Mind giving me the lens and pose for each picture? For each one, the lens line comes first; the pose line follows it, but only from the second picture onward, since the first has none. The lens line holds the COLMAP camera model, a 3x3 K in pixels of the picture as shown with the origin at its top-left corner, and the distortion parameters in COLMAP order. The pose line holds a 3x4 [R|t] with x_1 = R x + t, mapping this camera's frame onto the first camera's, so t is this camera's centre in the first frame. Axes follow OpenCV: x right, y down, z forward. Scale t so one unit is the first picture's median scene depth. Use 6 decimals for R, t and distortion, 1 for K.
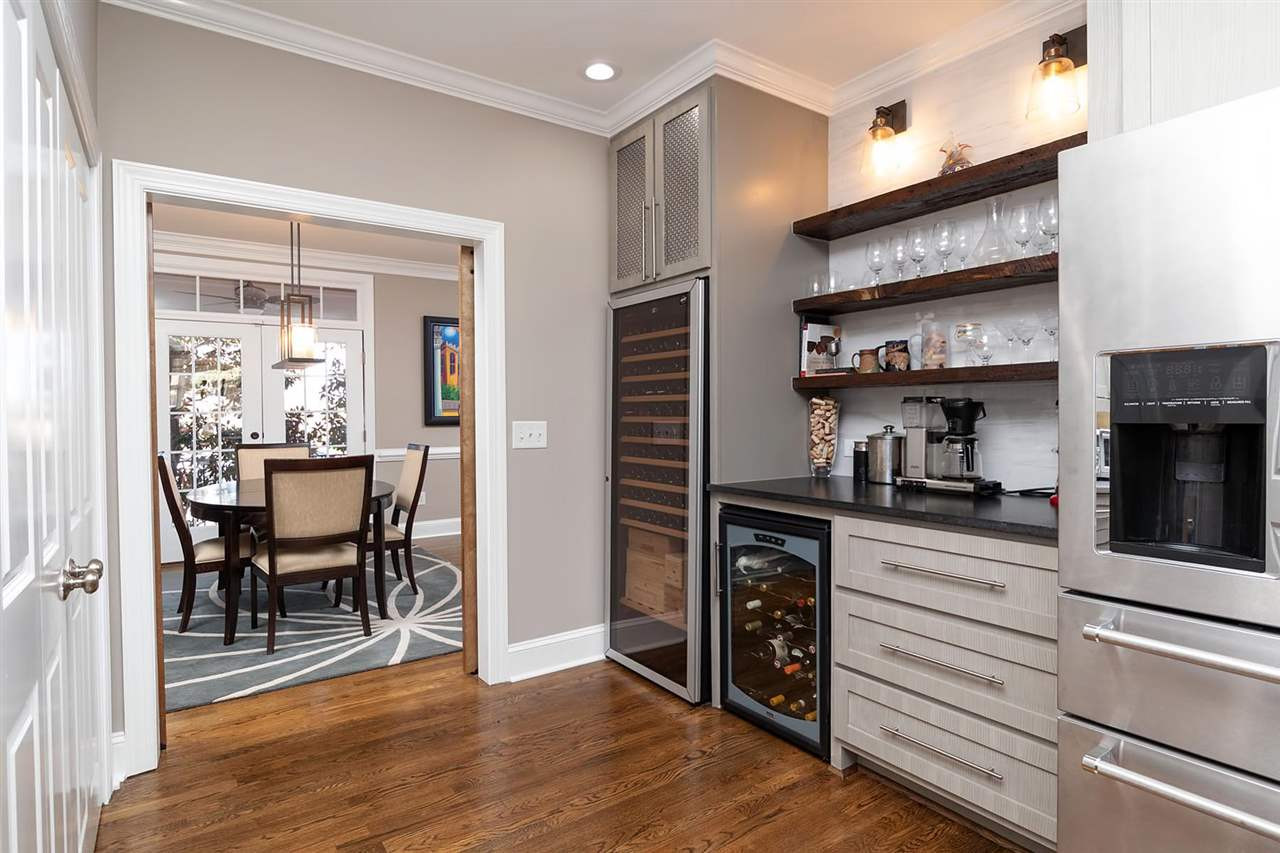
lens RADIAL K [[676.2, 0, 650.9], [0, 676.2, 420.2], [0, 0, 1]] dist [-0.002029, -0.001069]
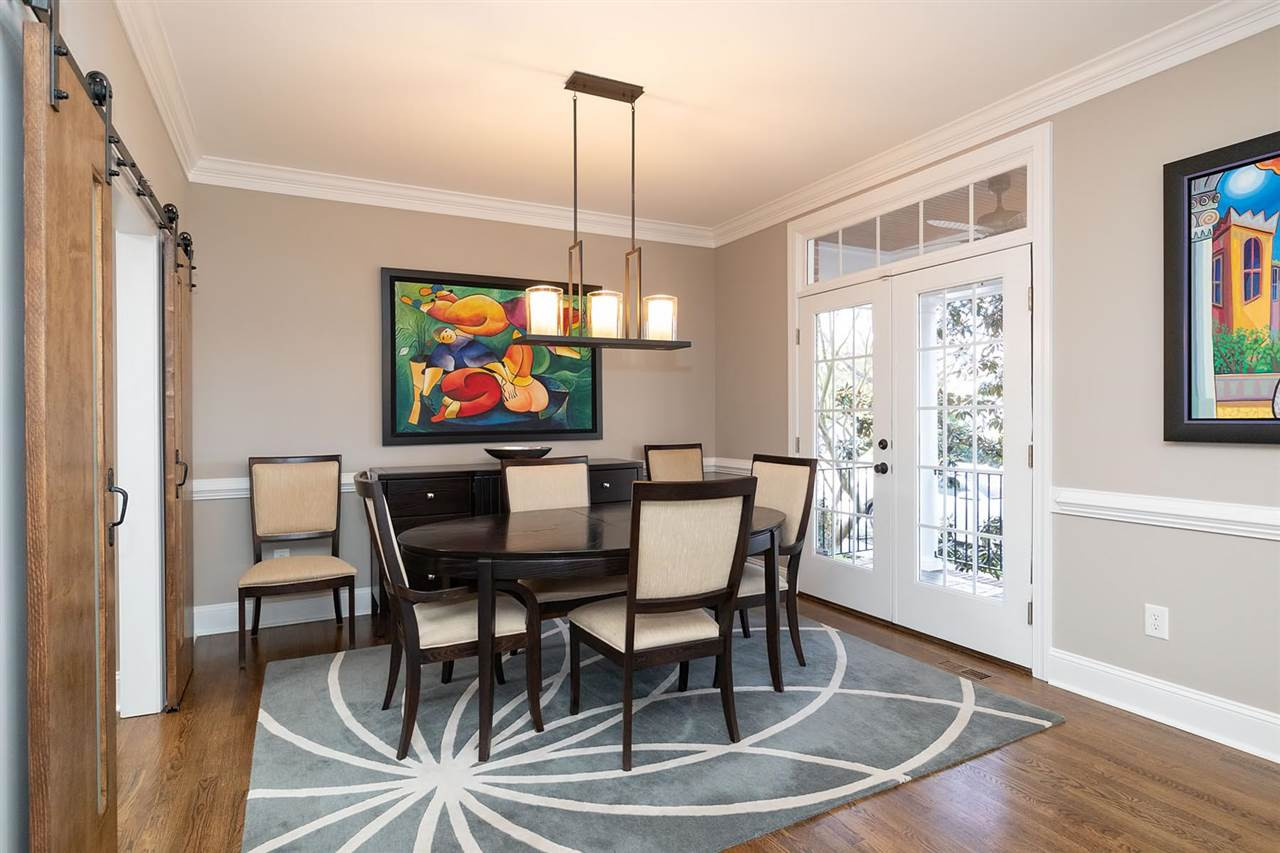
lens RADIAL K [[676.2, 0, 650.9], [0, 676.2, 420.2], [0, 0, 1]] dist [-0.002029, -0.001069]
pose [[-0.153446, 0.012558, -0.988077, 0.135182], [-0.000184, 0.999919, 0.012737, -0.011239], [0.988157, 0.002136, -0.153431, 0.954132]]
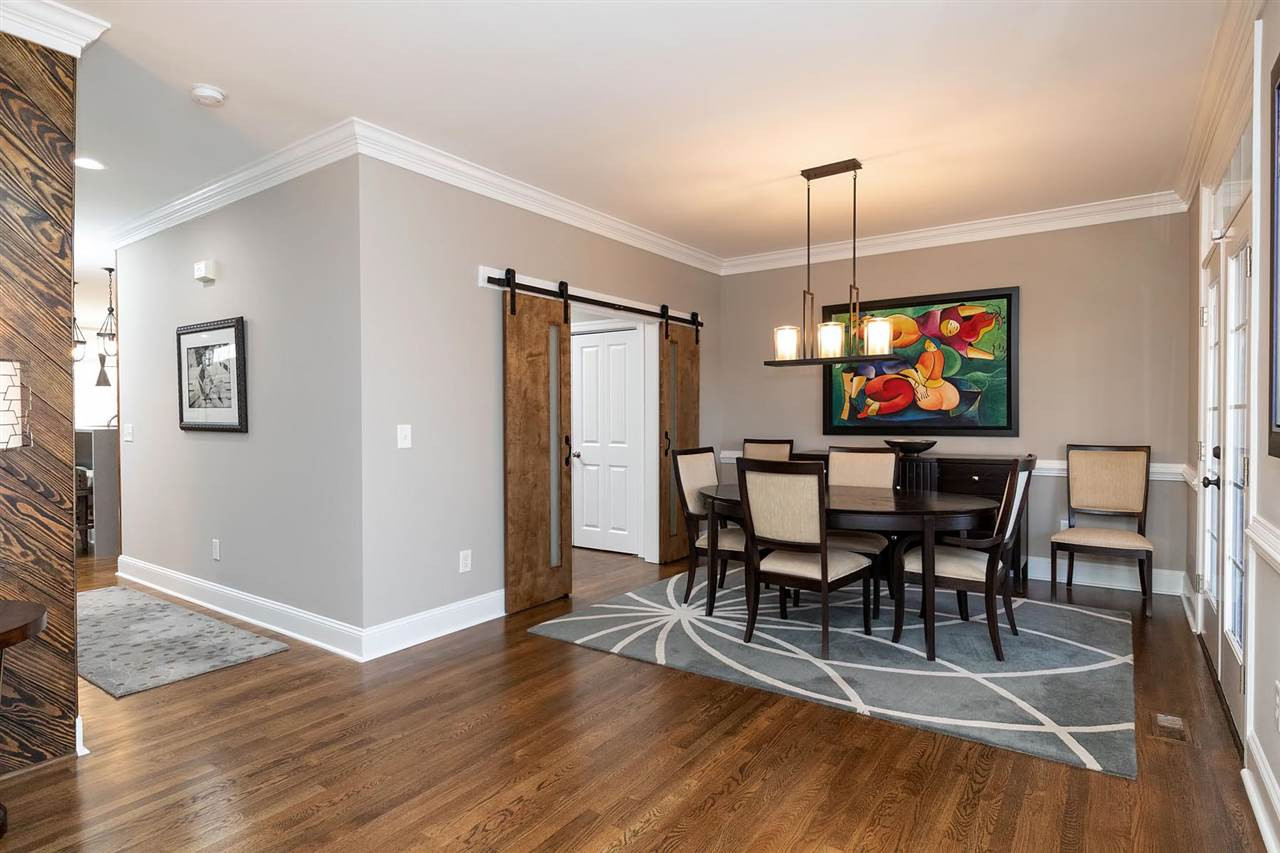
lens RADIAL K [[676.2, 0, 650.9], [0, 676.2, 420.2], [0, 0, 1]] dist [-0.002029, -0.001069]
pose [[-0.949019, 0.010018, -0.315059, 0.008700], [0.005124, 0.999853, 0.016360, -0.014503], [0.315176, 0.013912, -0.948931, 1.496486]]
